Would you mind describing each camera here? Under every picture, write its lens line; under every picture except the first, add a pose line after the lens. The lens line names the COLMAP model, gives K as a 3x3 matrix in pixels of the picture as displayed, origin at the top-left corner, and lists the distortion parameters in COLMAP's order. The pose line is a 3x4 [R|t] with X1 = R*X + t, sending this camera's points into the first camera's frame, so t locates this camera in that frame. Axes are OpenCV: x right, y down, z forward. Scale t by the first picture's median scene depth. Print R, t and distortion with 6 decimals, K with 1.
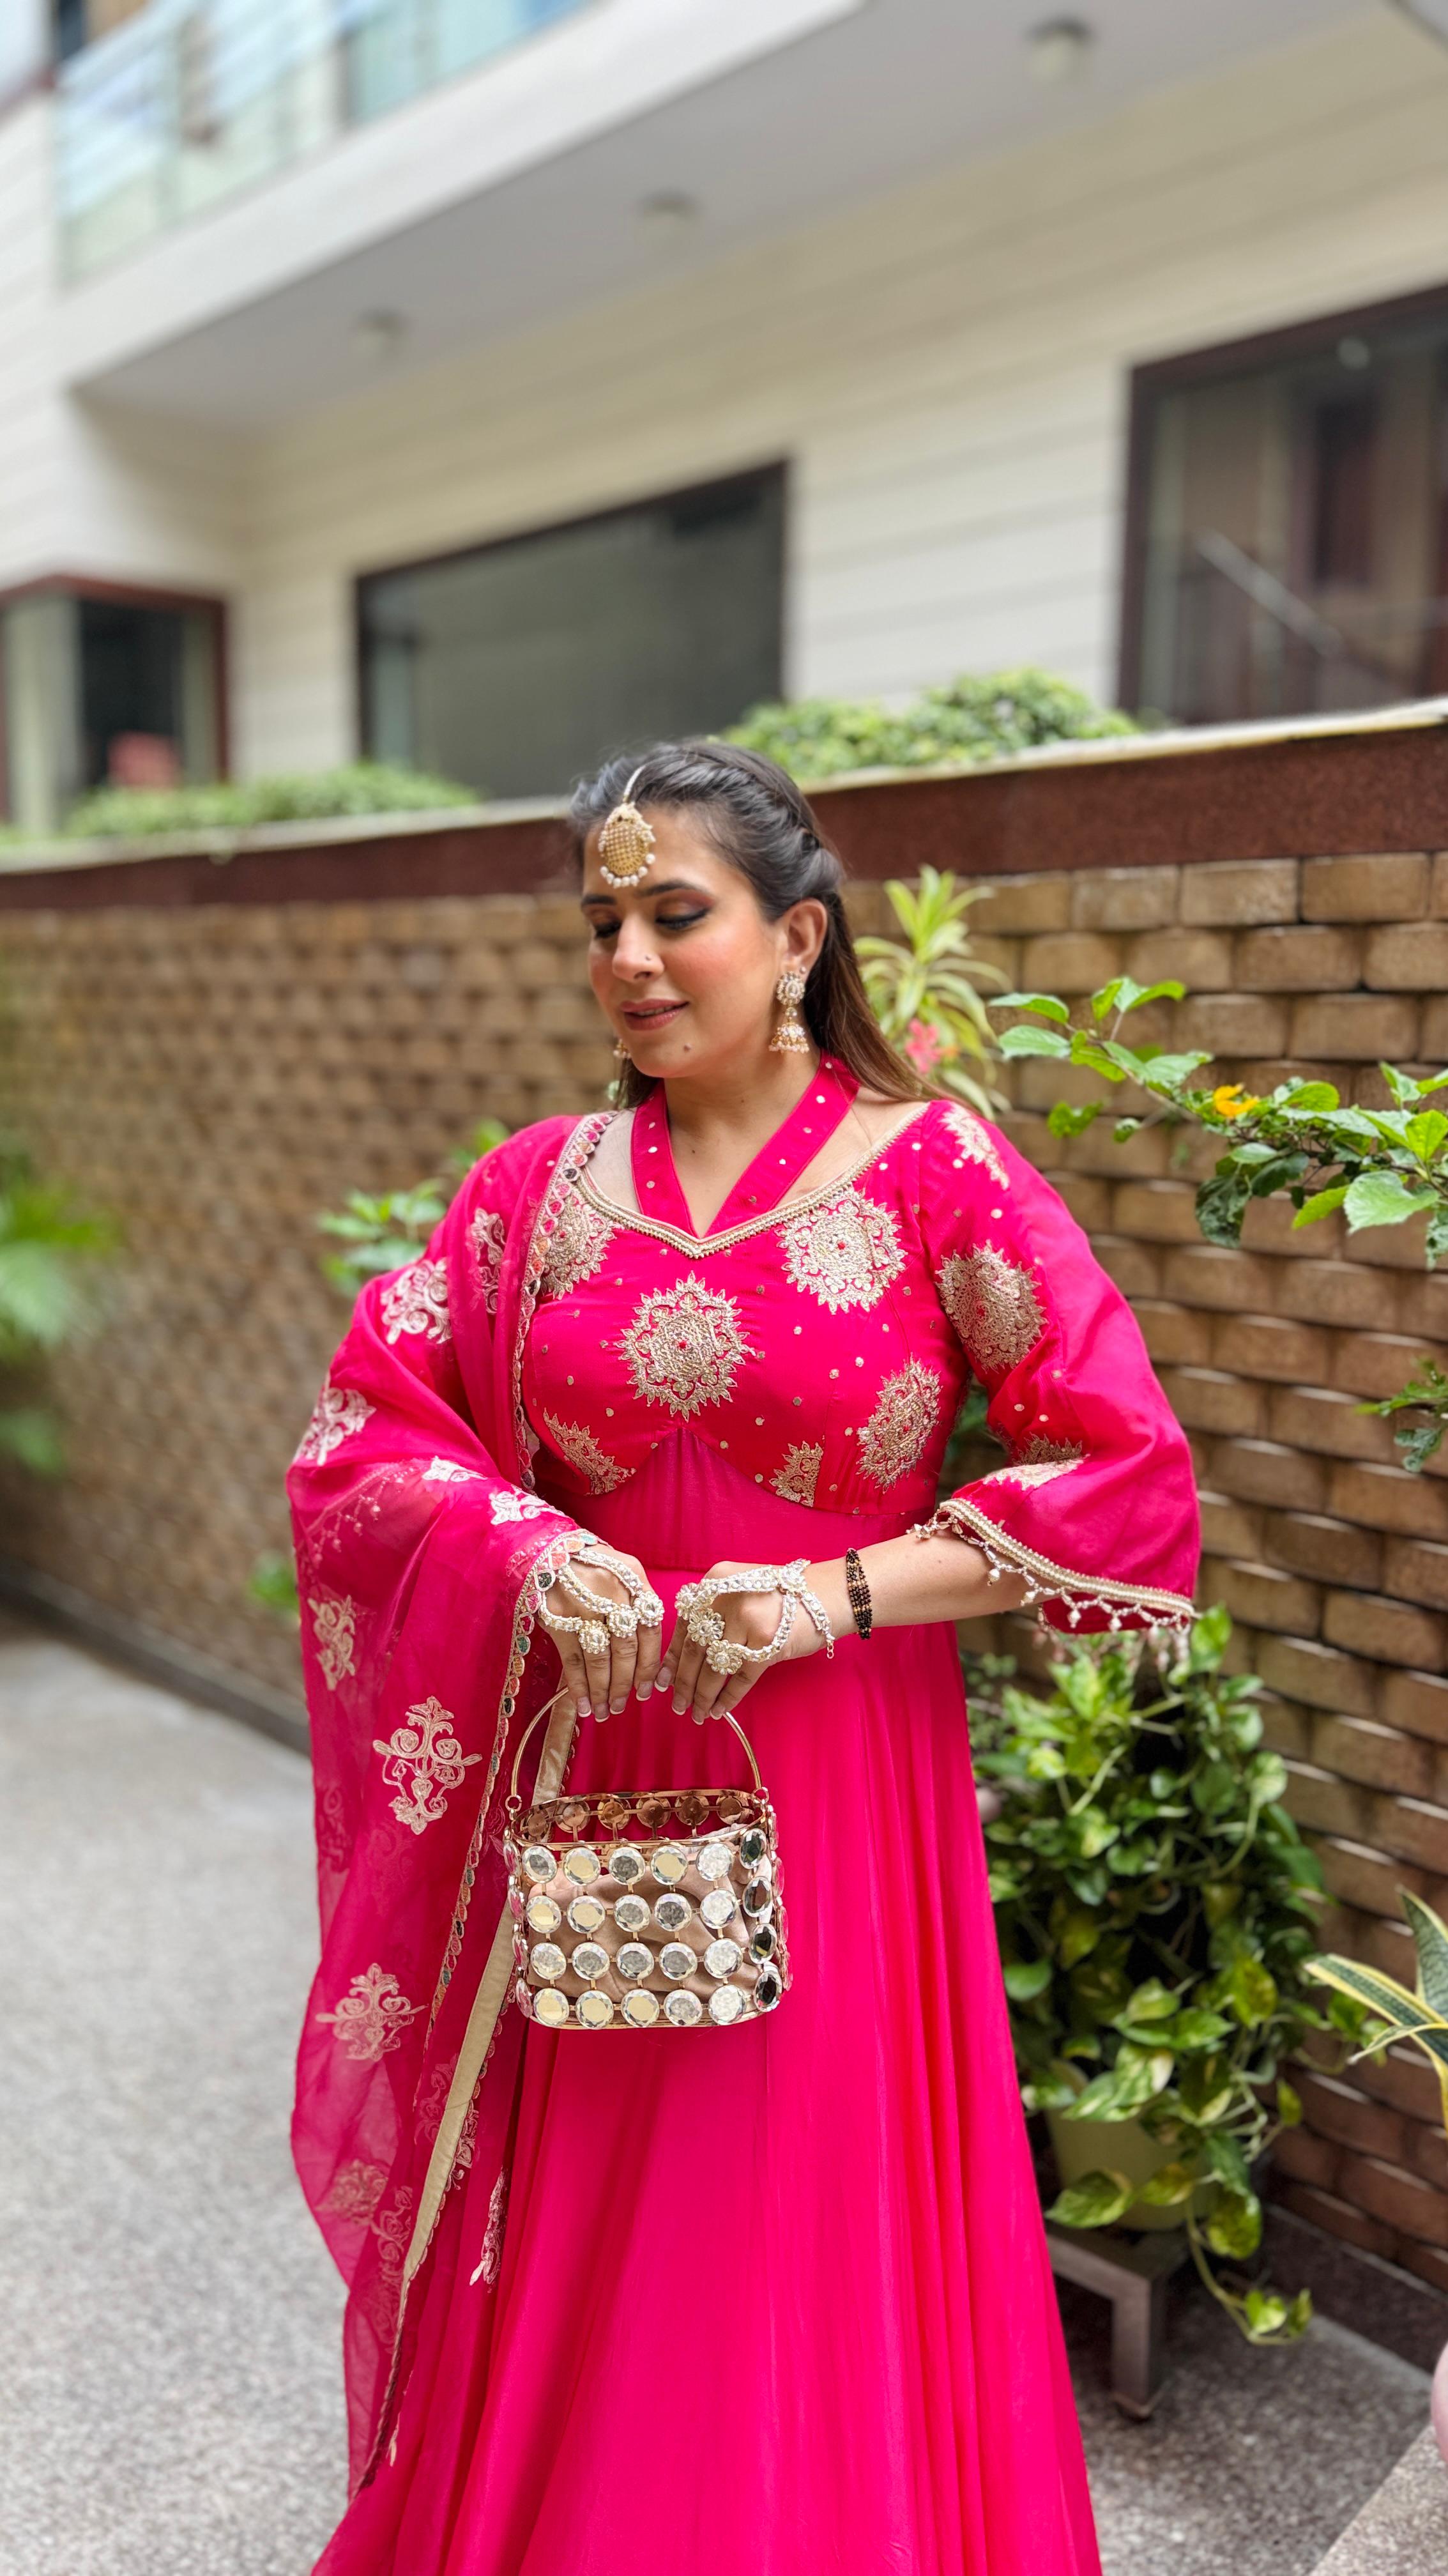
lens RADIAL K [[1836.5, 0, 731.8], [0, 1836.5, 1286.6], [0, 0, 1]] dist [-0.007966, -0.001919]
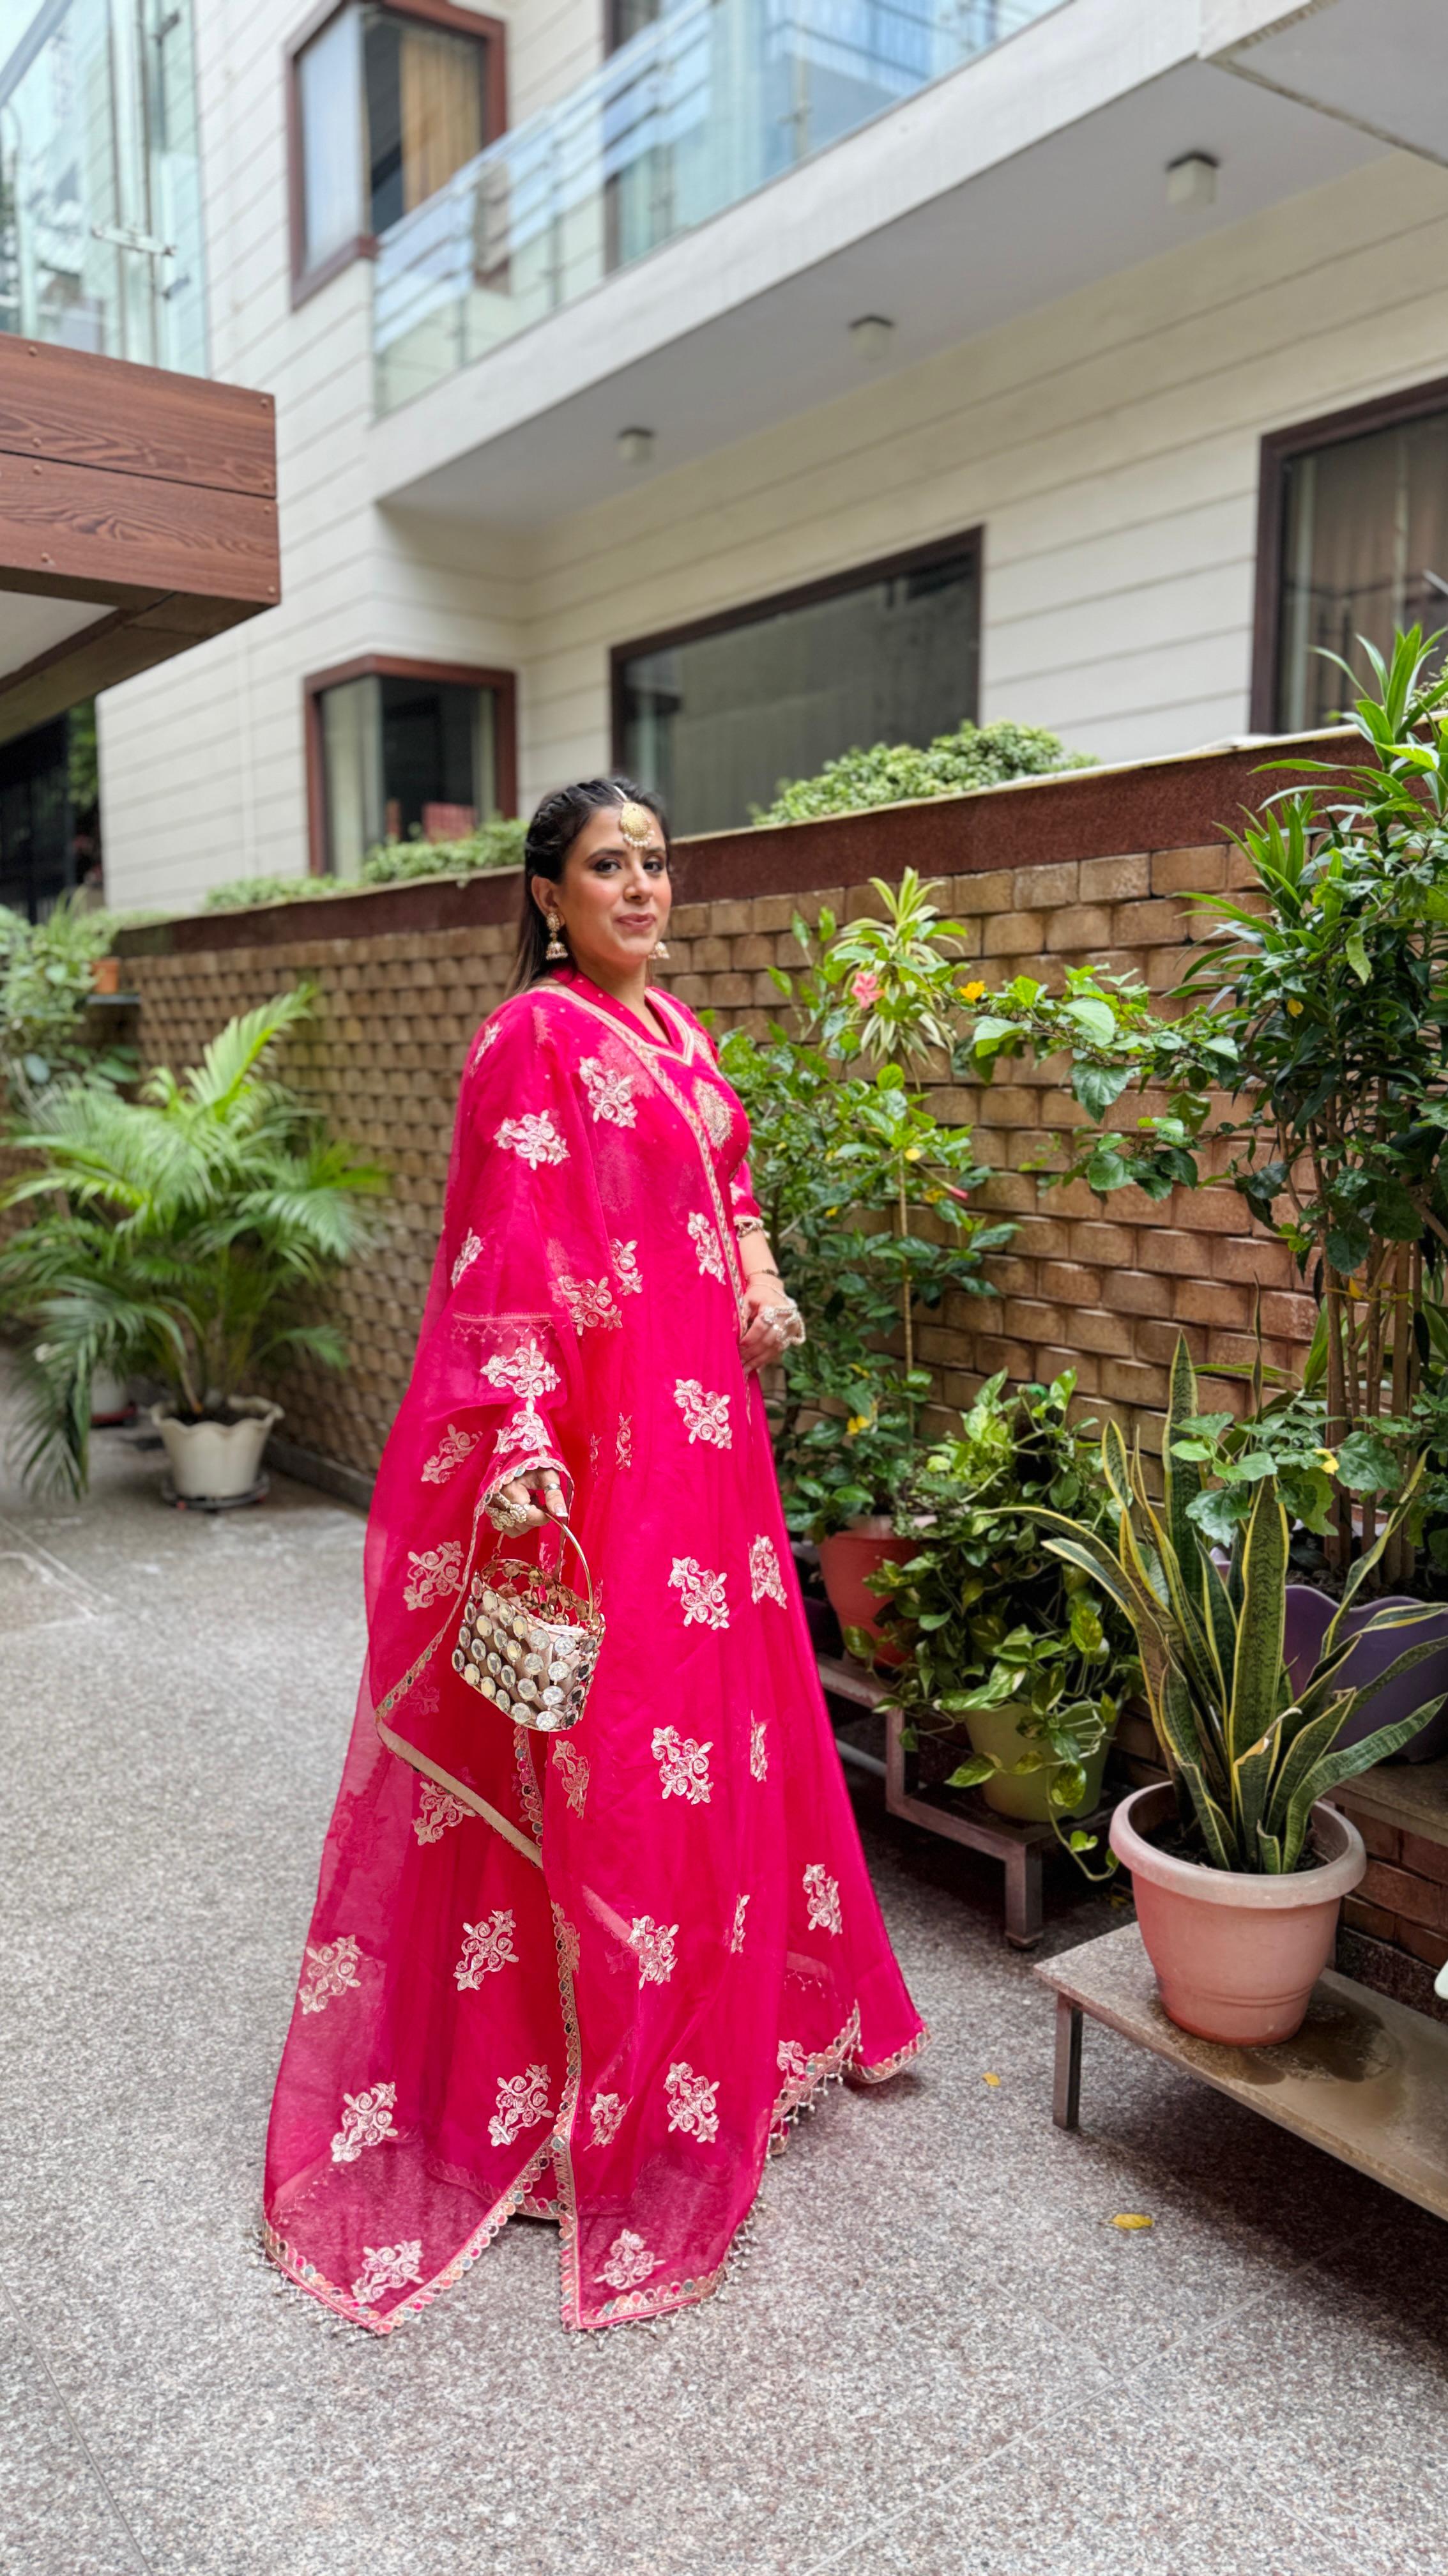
lens RADIAL K [[1787.8, 0, 713.5], [0, 1787.8, 1285.8], [0, 0, 1]] dist [0.041959, -0.040639]
pose [[0.985884, 0.009396, -0.167165, 0.208178], [-0.012616, 0.999755, -0.018210, 0.129639], [0.166953, 0.020062, 0.985761, -0.412276]]
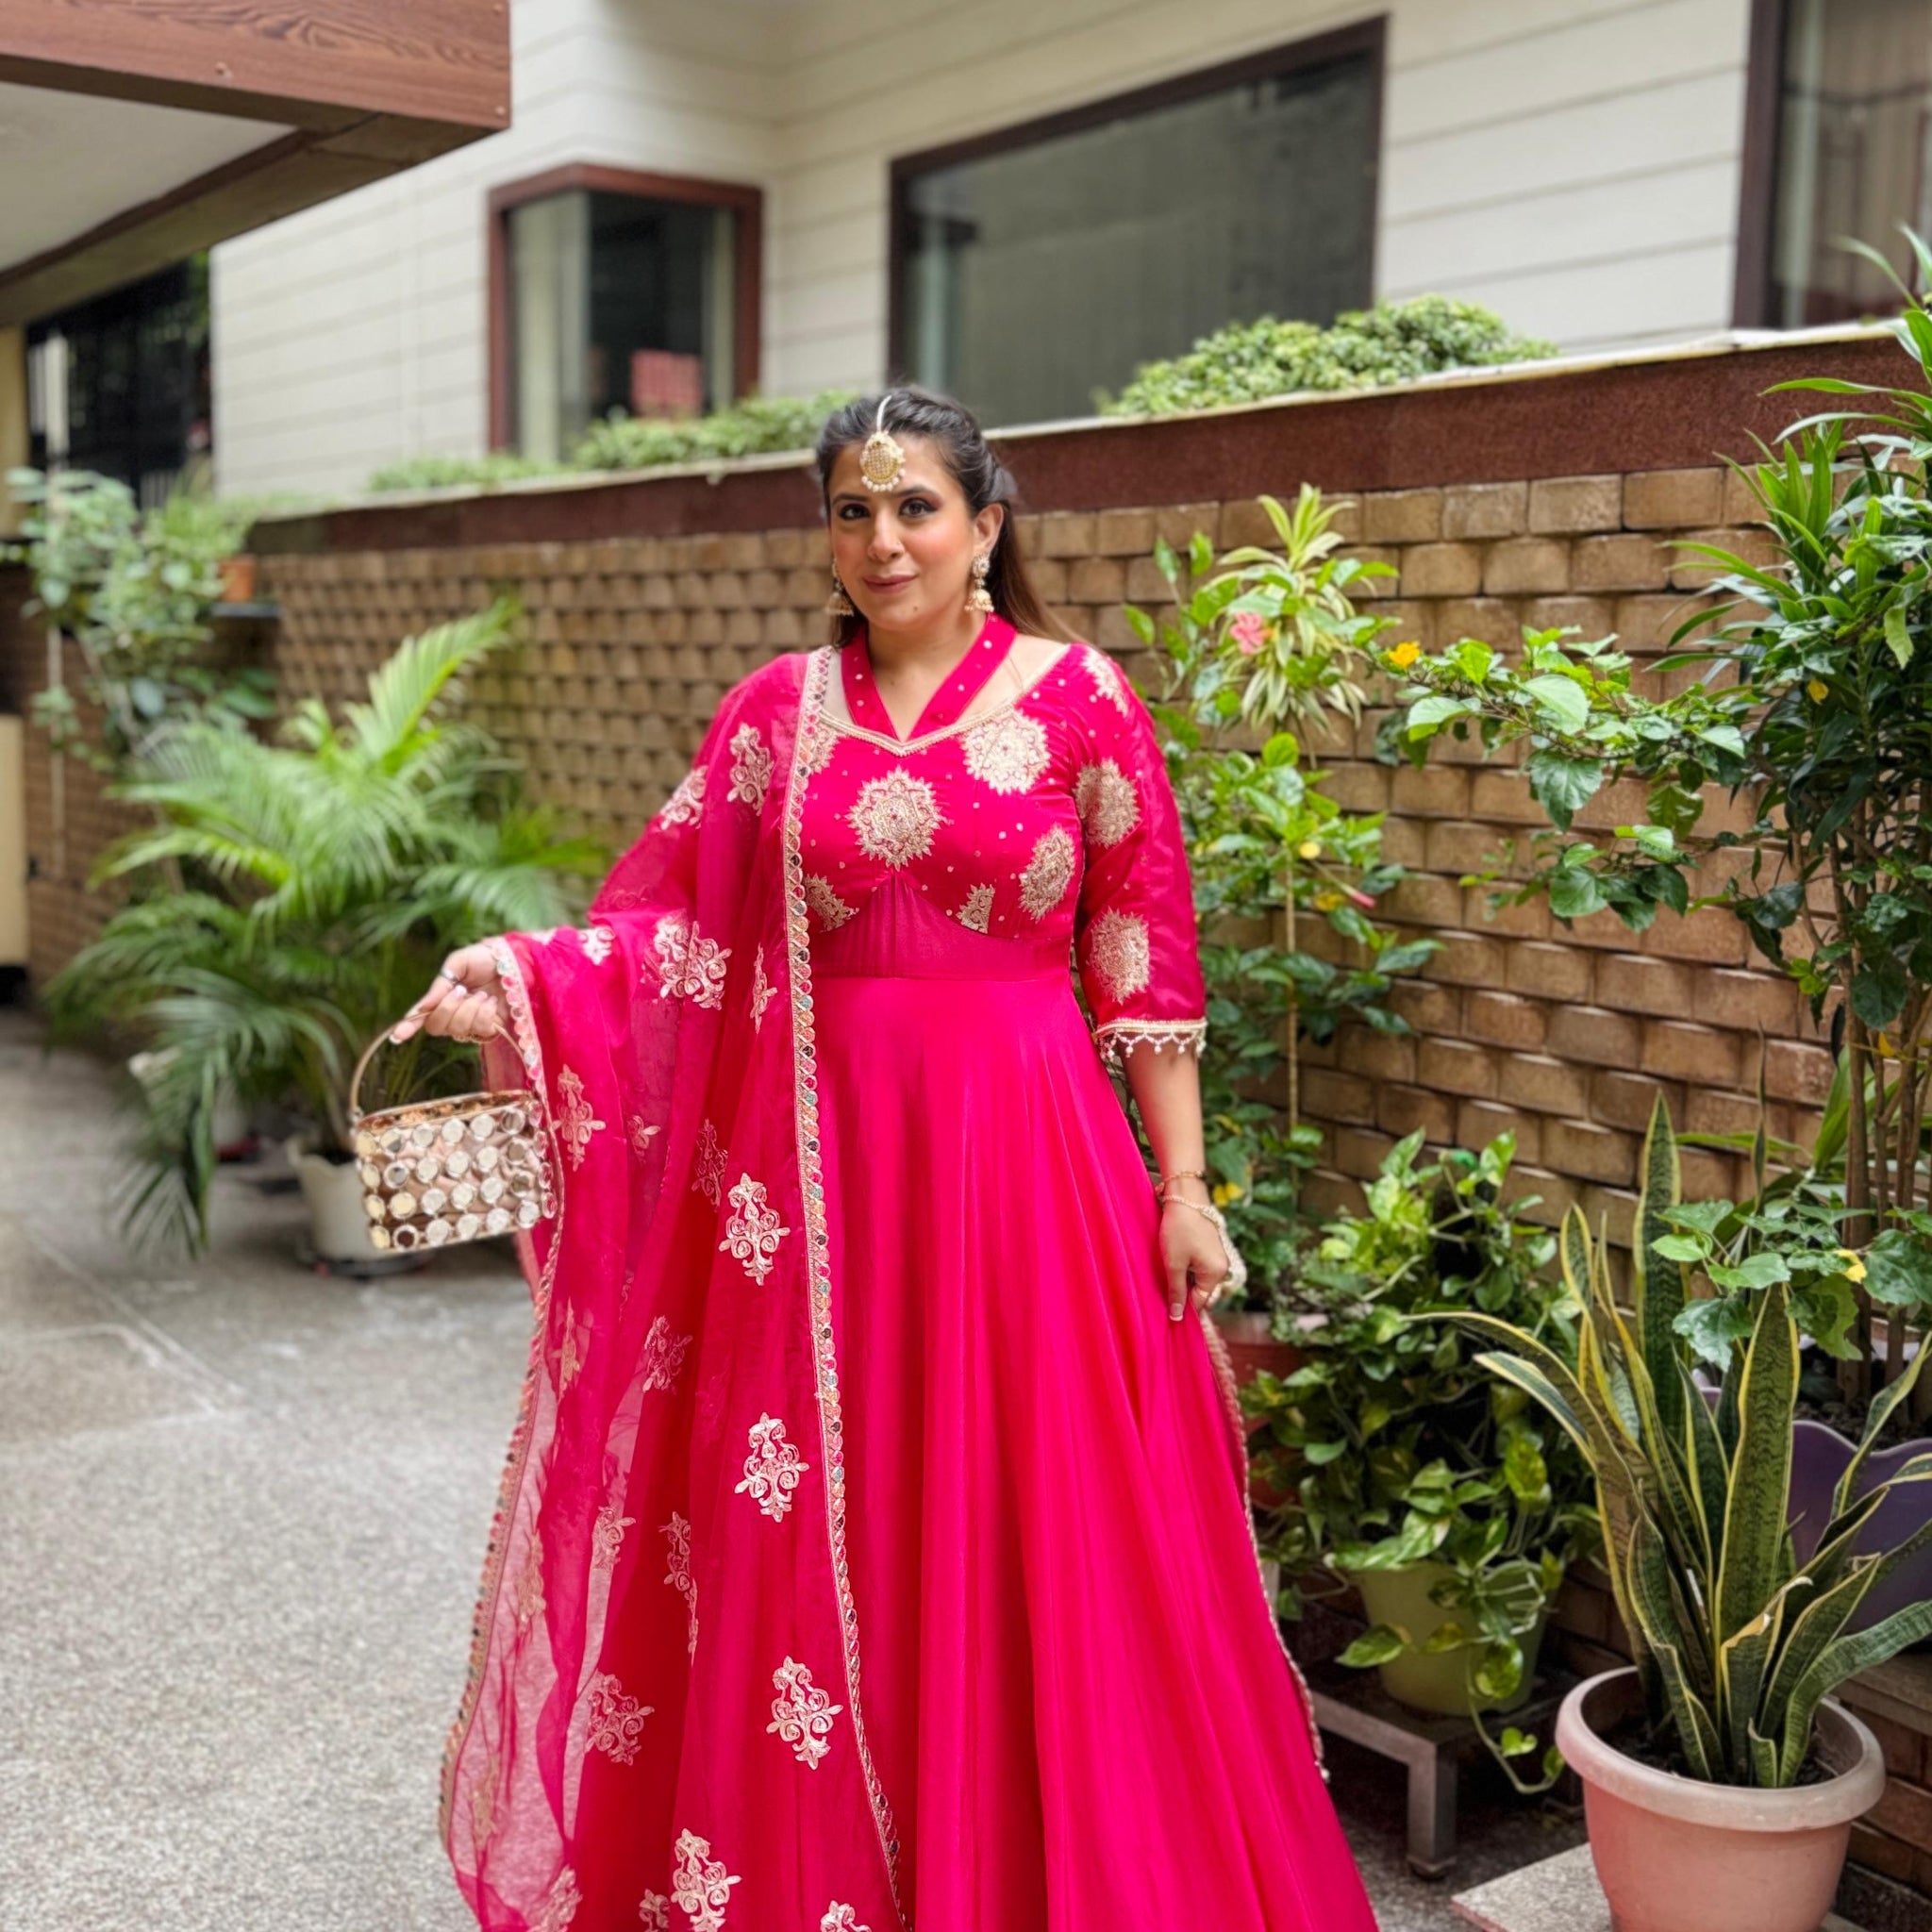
lens RADIAL K [[2378.9, 0, 944.8], [0, 2378.9, 951.7], [0, 0, 1]] dist [0.040169, -0.038862]
pose [[0.982304, 0.031389, -0.184644, 0.179601], [-0.038258, 0.998698, -0.033757, 0.118409], [0.183344, 0.040224, 0.982226, -0.475752]]
